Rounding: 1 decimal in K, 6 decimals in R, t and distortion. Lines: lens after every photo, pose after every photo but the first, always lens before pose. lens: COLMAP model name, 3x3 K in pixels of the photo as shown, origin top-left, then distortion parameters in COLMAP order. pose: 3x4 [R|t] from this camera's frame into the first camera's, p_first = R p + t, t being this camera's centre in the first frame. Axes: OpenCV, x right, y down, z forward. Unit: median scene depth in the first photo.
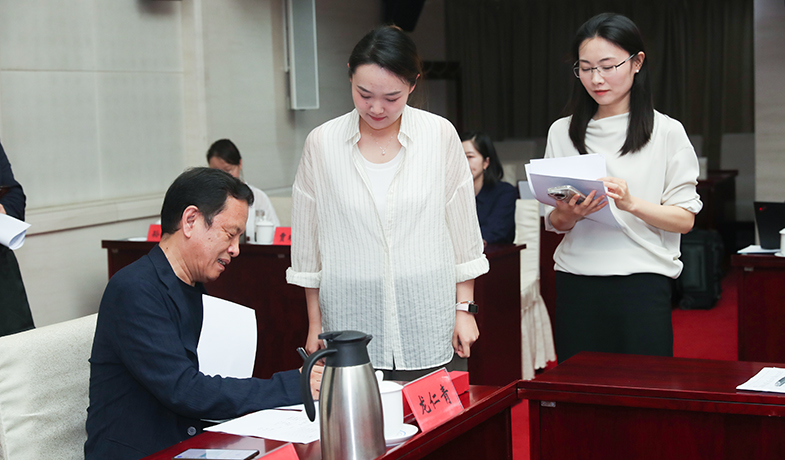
lens RADIAL K [[1407.6, 0, 392.8], [0, 1407.6, 230.1], [0, 0, 1]] dist [-0.063958, 0.000000]
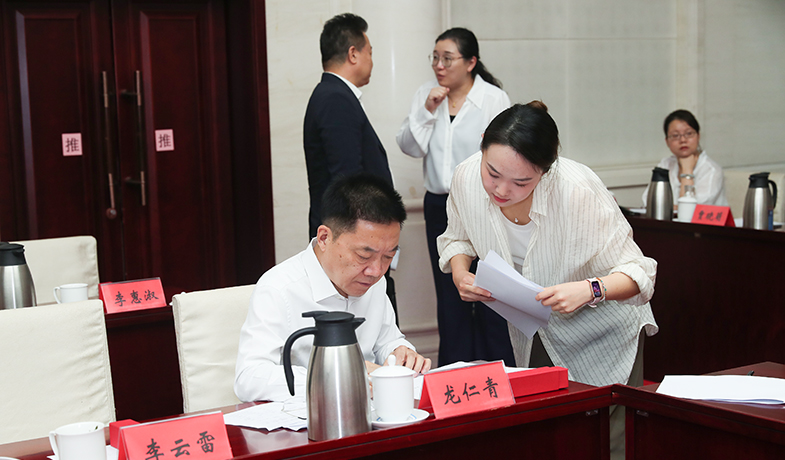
lens RADIAL K [[1457.1, 0, 392.6], [0, 1457.1, 230.0], [0, 0, 1]] dist [-0.001700, 0.000000]
pose [[0.836862, 0.060358, -0.544075, 0.263182], [-0.045244, 0.998129, 0.041139, -0.015017], [0.545540, -0.009812, 0.838027, 0.062394]]
